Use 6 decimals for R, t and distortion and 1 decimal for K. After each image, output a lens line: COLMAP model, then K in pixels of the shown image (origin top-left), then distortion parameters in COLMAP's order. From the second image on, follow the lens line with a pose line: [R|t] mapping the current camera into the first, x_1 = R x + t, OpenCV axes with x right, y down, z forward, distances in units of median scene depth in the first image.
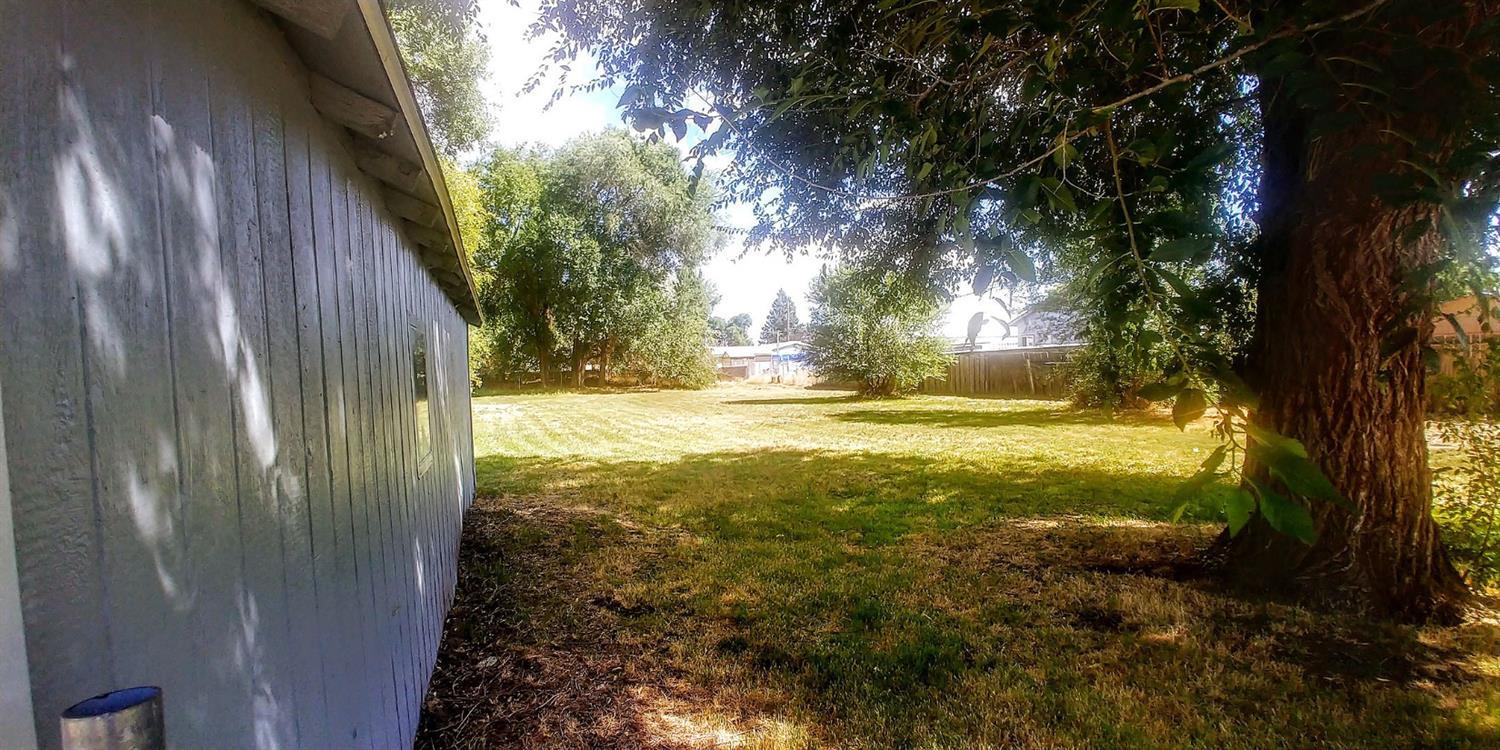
lens RADIAL K [[702.7, 0, 759.4], [0, 702.7, 378.3], [0, 0, 1]] dist [0.002798, 0.000034]
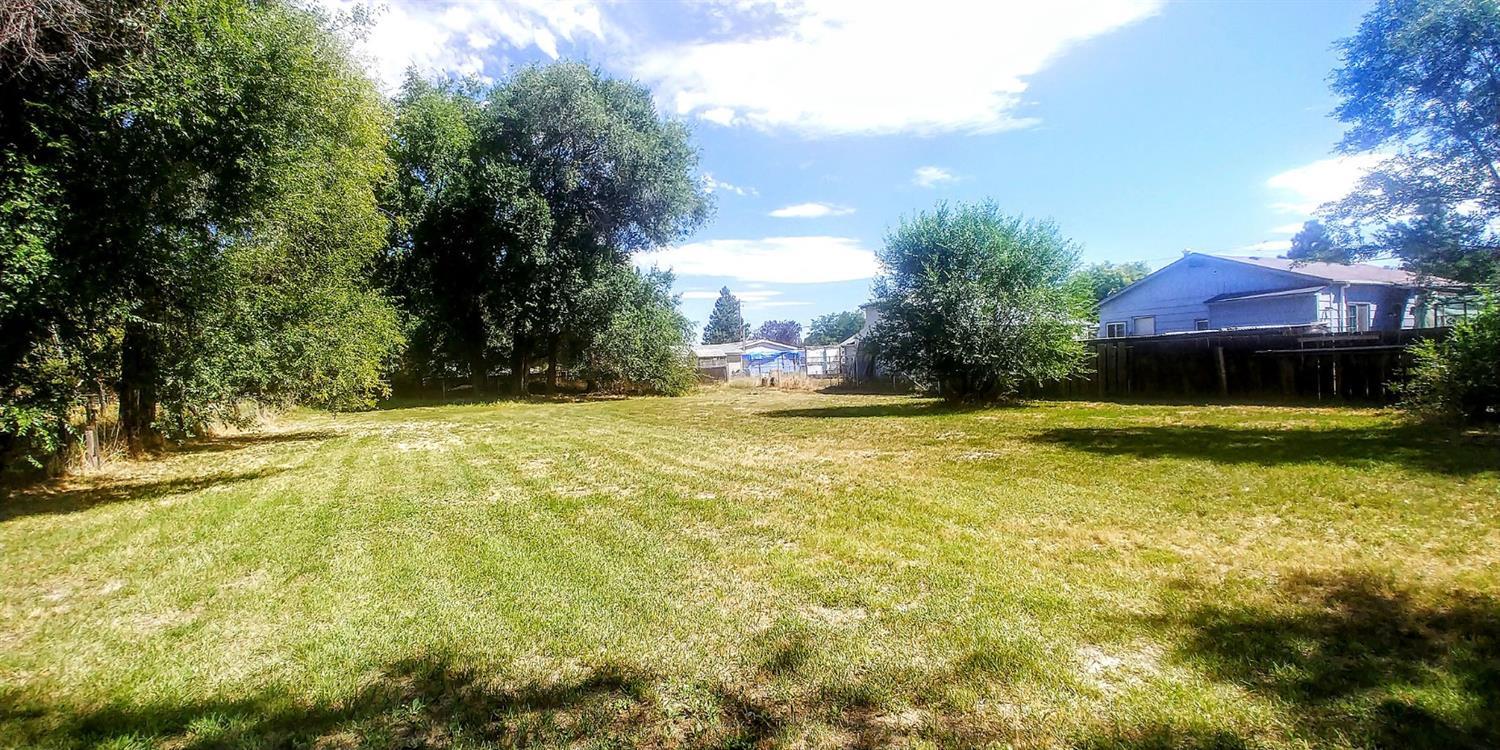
lens RADIAL K [[702.7, 0, 741.6], [0, 702.7, 377.4], [0, 0, 1]] dist [0.002798, 0.000034]
pose [[0.996494, -0.011131, 0.082925, -0.087683], [0.011759, 0.999906, -0.007092, 0.001995], [-0.082838, 0.008042, 0.996531, 0.223698]]
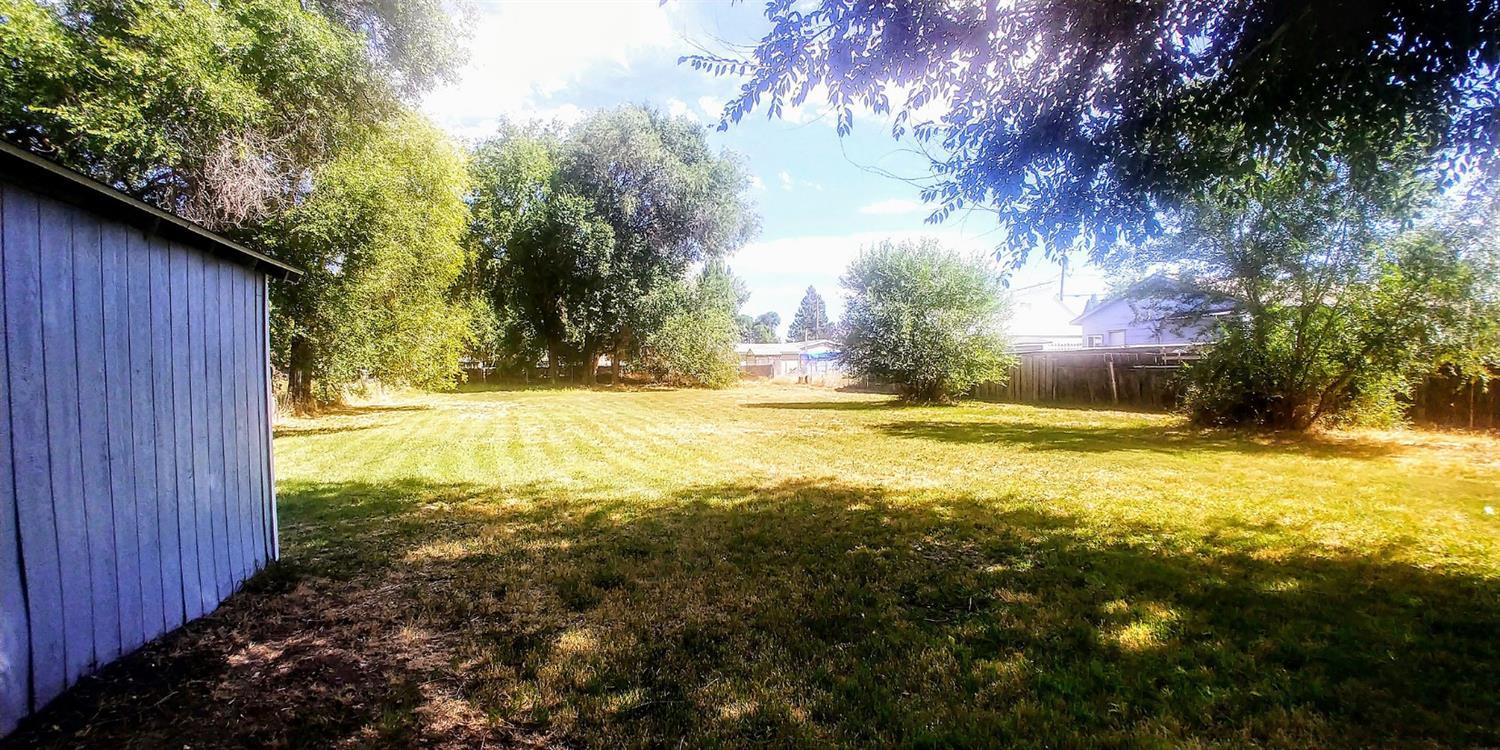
lens RADIAL K [[702.7, 0, 751.6], [0, 702.7, 379.7], [0, 0, 1]] dist [0.002798, 0.000034]
pose [[0.998559, 0.020183, -0.049722, 0.001608], [-0.020058, 0.999794, 0.003012, 0.000109], [0.049772, -0.002010, 0.998759, 0.094497]]
